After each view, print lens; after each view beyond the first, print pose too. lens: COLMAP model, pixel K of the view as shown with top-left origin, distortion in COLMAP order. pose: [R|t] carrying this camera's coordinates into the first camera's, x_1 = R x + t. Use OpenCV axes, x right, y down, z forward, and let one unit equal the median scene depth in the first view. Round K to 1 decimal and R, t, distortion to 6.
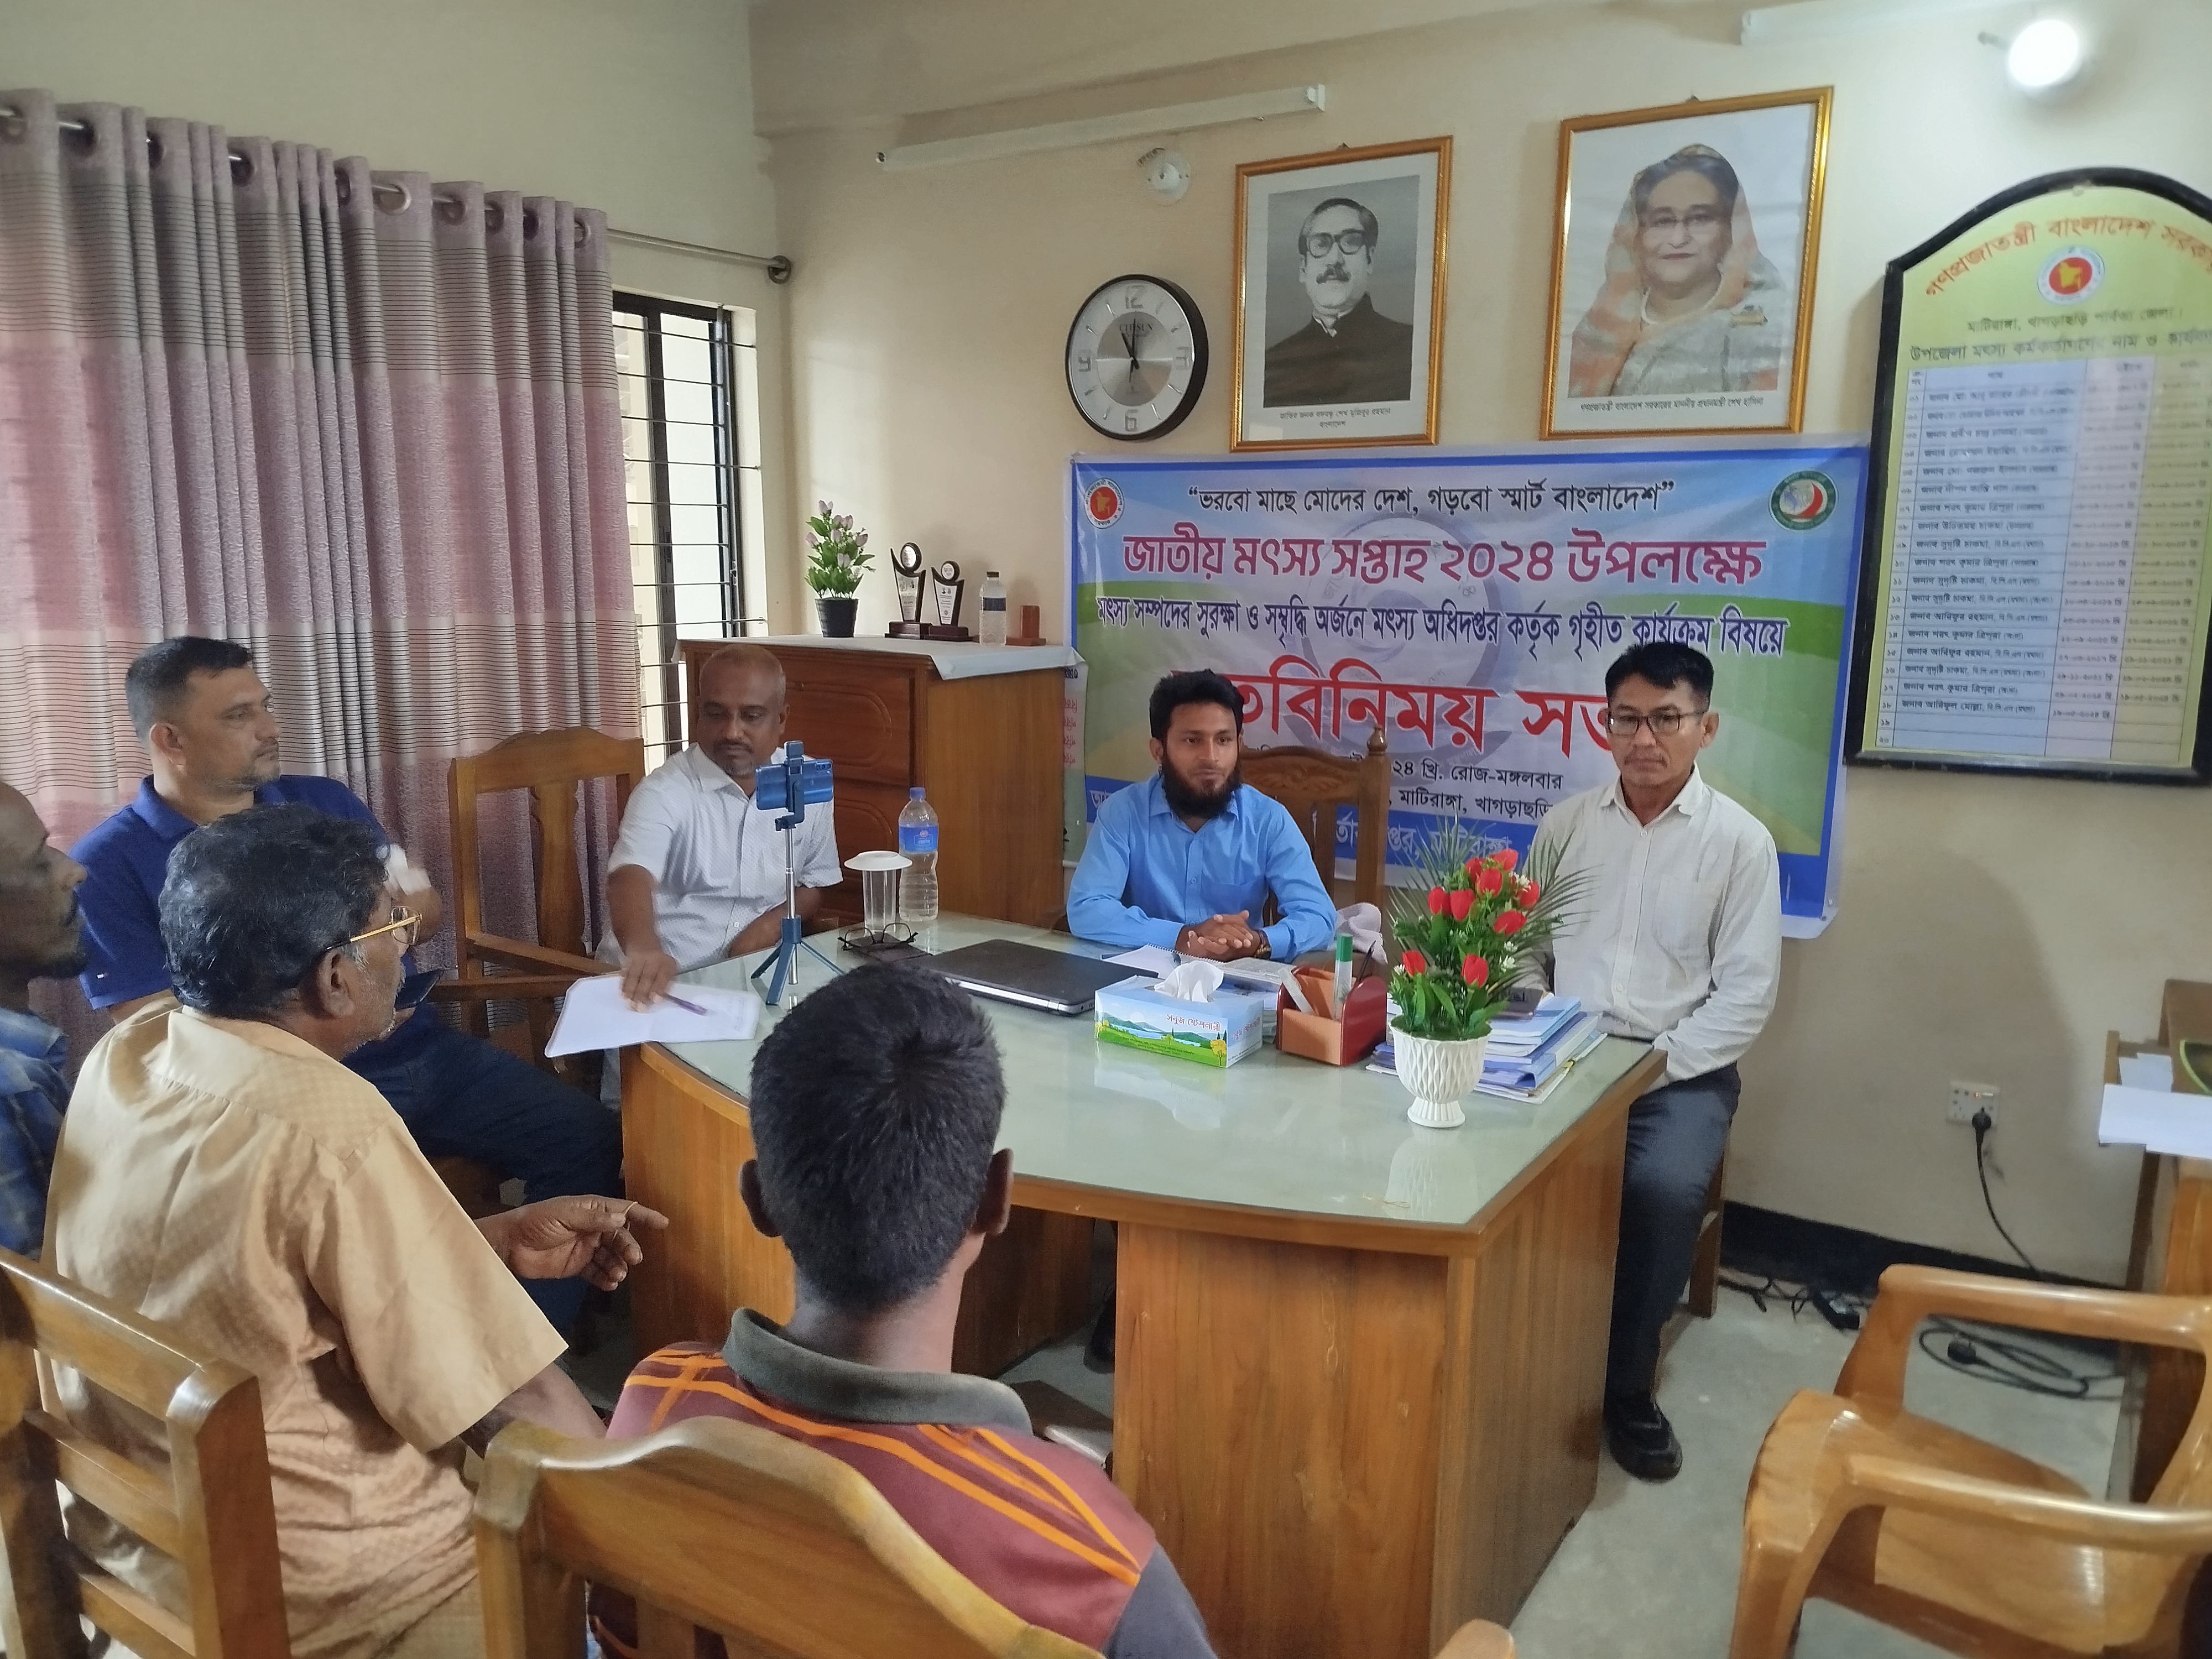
lens RADIAL K [[1534.5, 0, 1105.9], [0, 1534.5, 892.0], [0, 0, 1]] dist [0.001215, -0.003310]
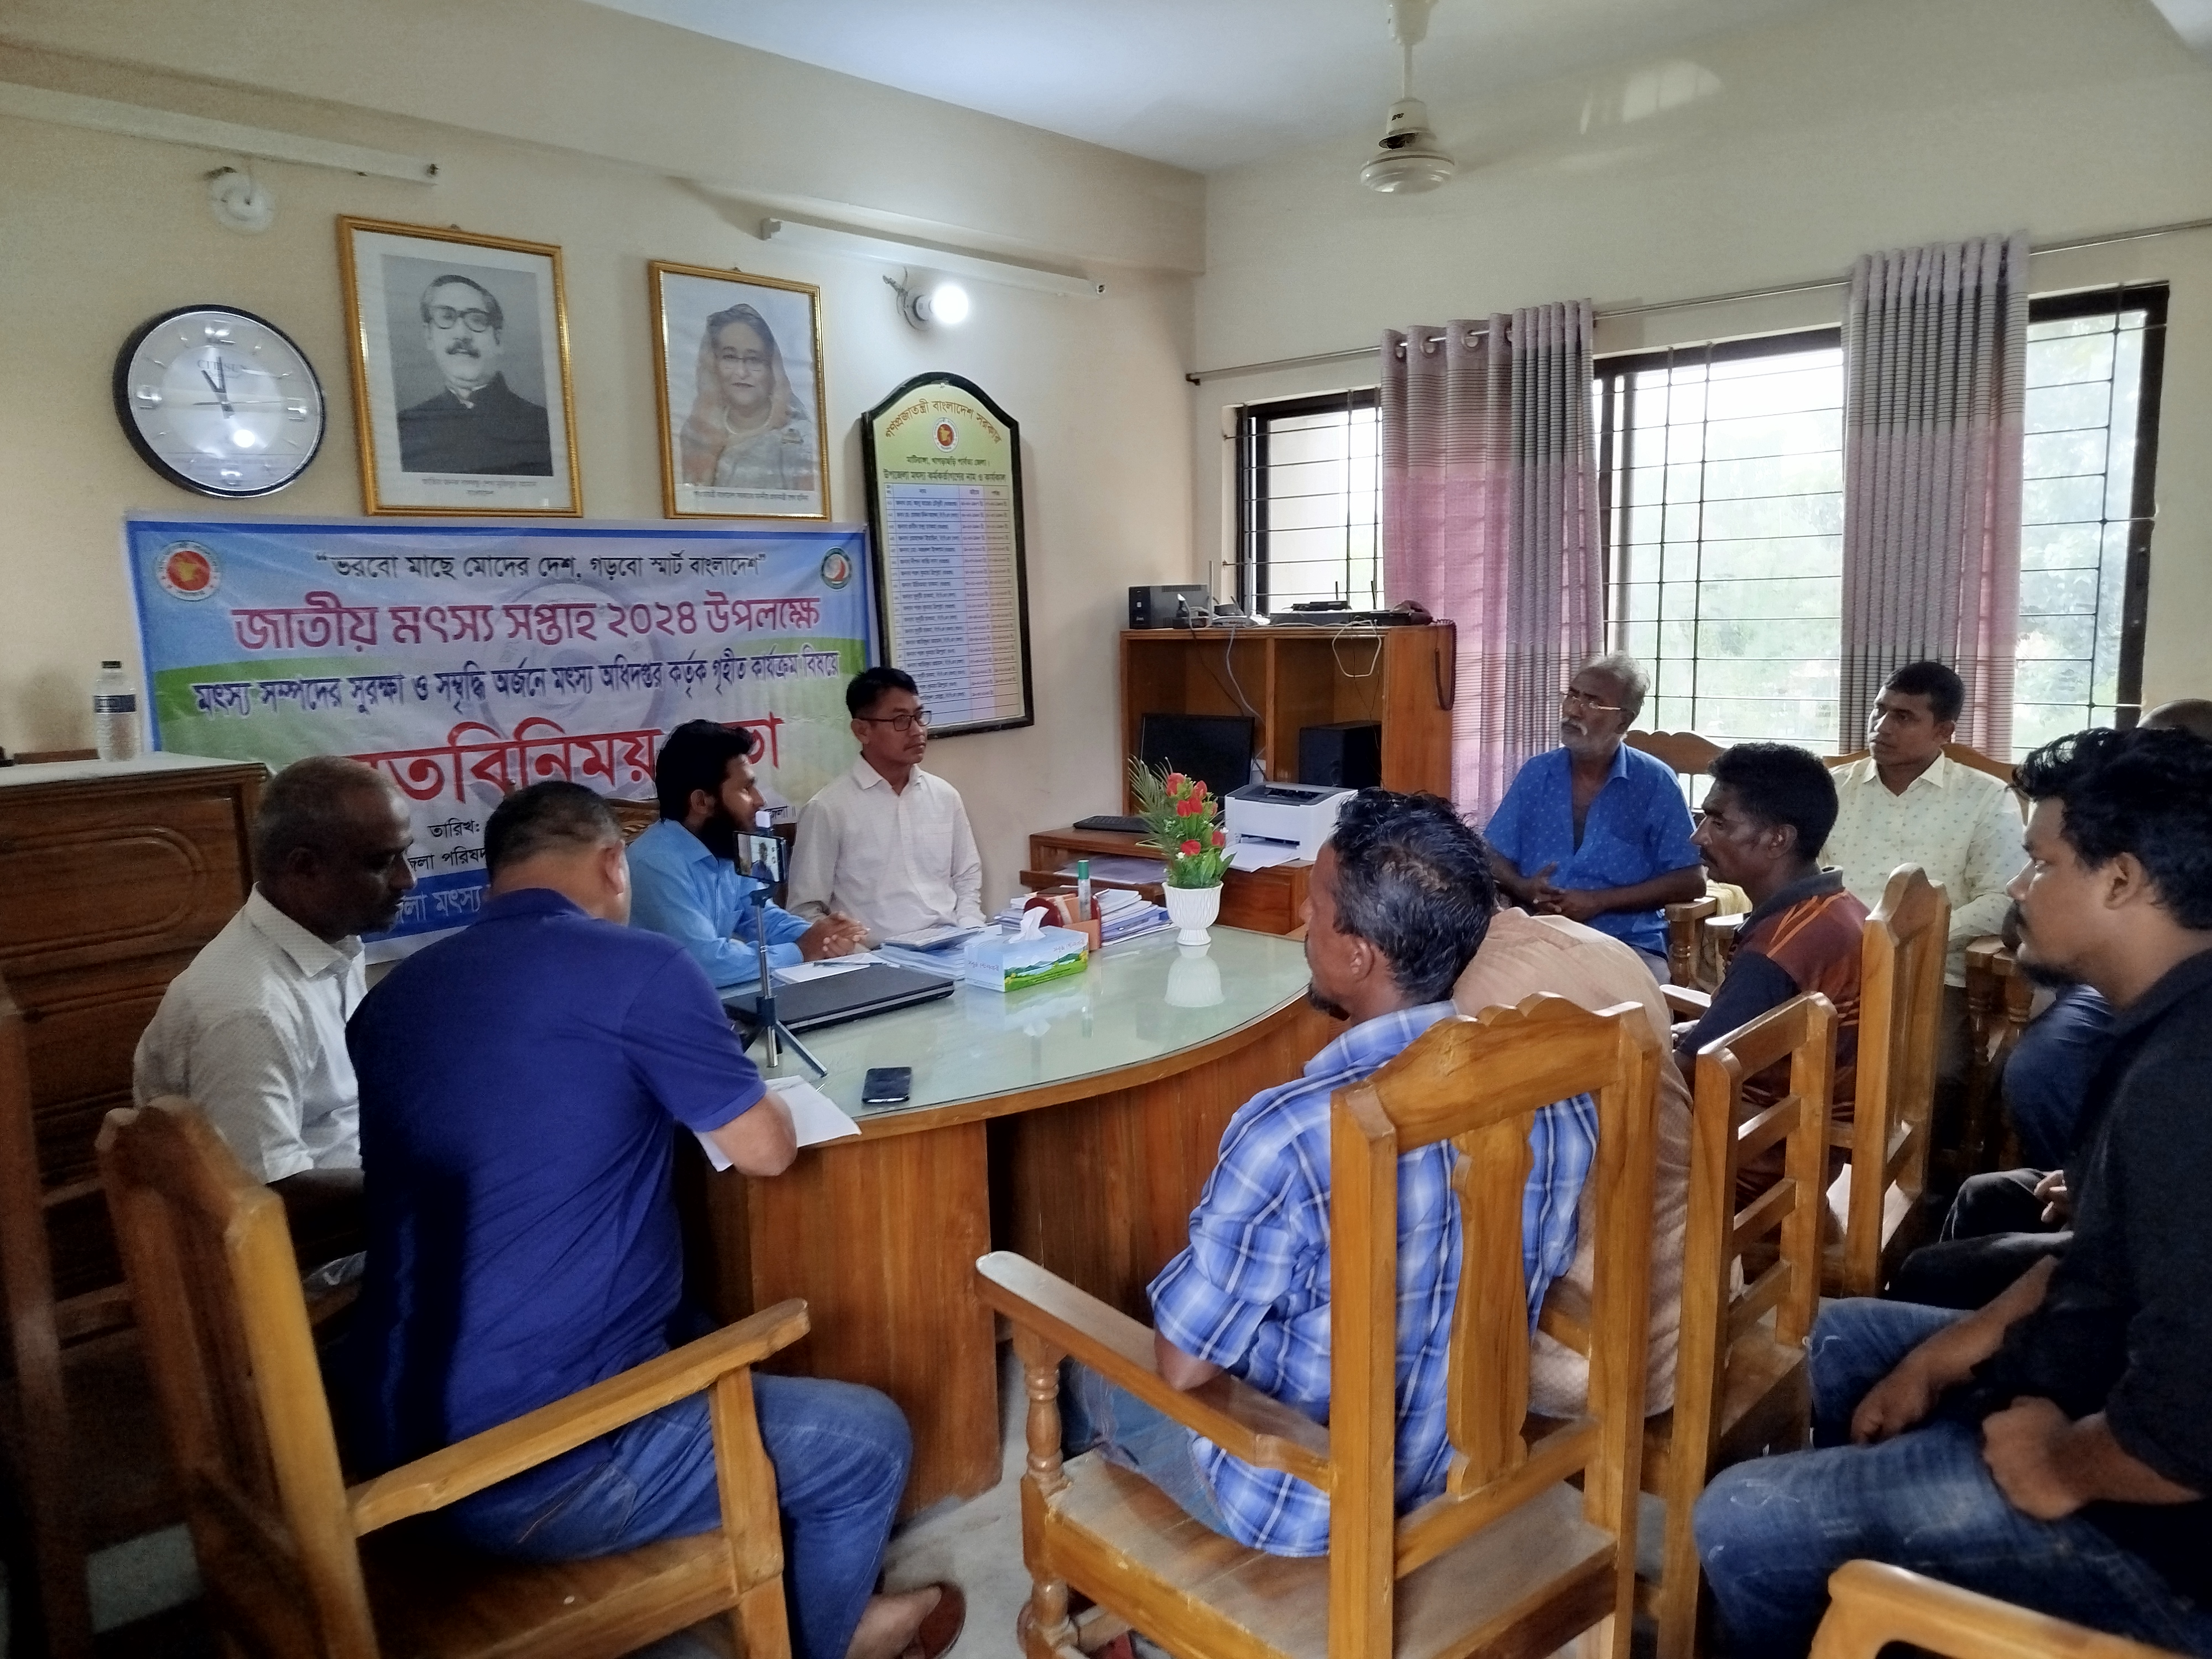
lens RADIAL K [[1528.4, 0, 1112.9], [0, 1528.4, 839.6], [0, 0, 1]] dist [0.114424, -0.152432]
pose [[0.210535, -0.170614, 0.962583, -0.812426], [0.246289, 0.962149, 0.116669, -0.102383], [-0.946053, 0.212510, 0.244587, 0.405900]]
